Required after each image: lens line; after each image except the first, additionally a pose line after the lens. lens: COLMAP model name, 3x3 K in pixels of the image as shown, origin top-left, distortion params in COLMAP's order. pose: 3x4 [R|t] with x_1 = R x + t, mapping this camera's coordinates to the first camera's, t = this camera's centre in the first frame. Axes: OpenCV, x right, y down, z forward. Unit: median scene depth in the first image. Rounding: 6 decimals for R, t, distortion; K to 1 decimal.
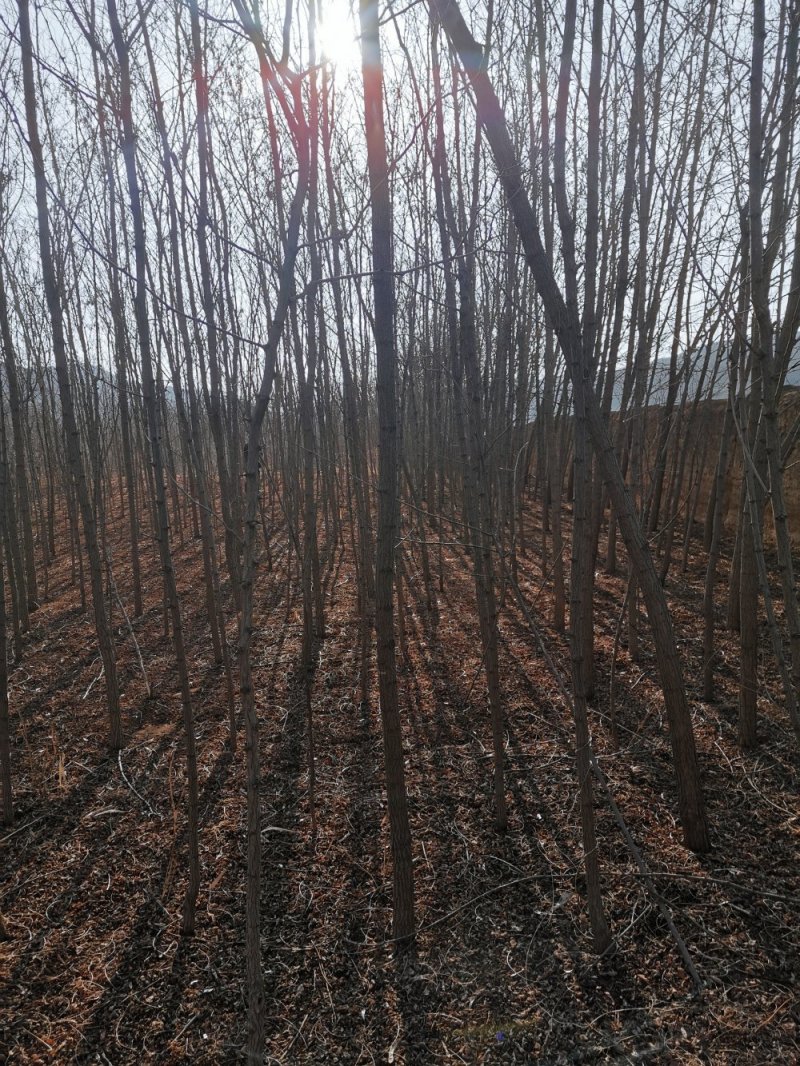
lens RADIAL K [[789.6, 0, 396.4], [0, 789.6, 530.8], [0, 0, 1]] dist [0.040050, -0.030372]
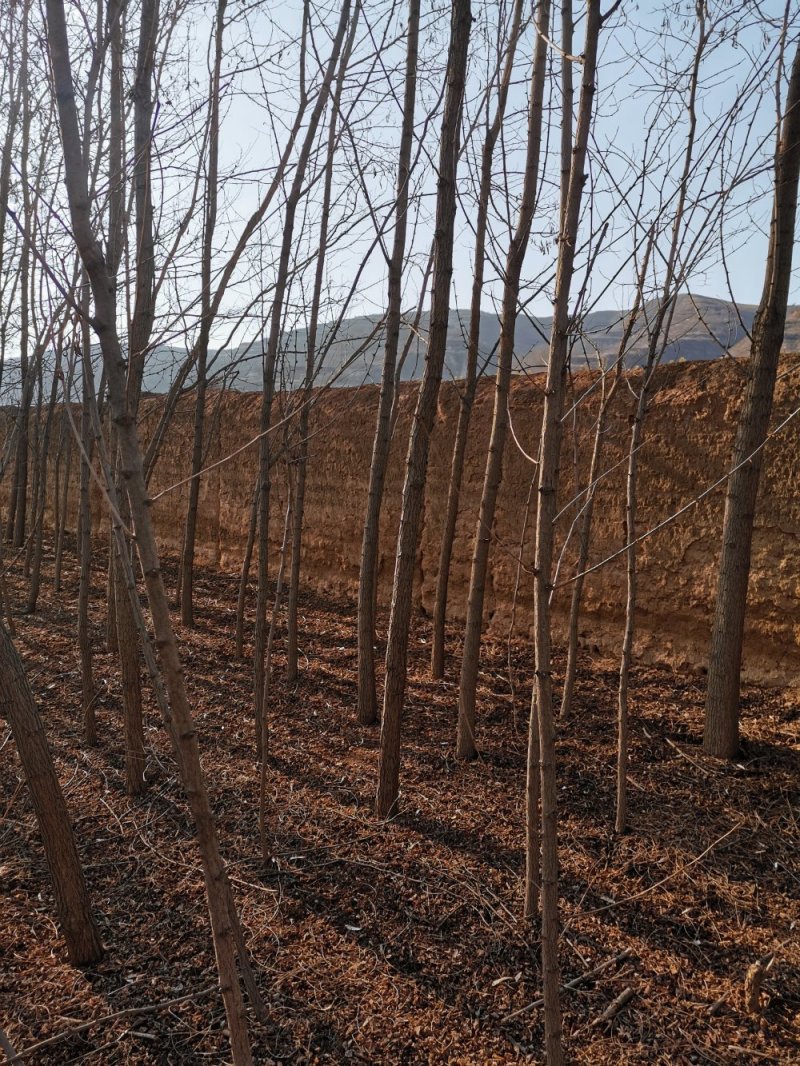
lens RADIAL K [[789.6, 0, 398.2], [0, 789.6, 533.6], [0, 0, 1]] dist [0.040050, -0.030372]
pose [[0.728987, -0.075367, 0.680366, 0.063496], [0.076567, 0.996661, 0.028366, -0.019191], [-0.680232, 0.031415, 0.732323, 0.128060]]
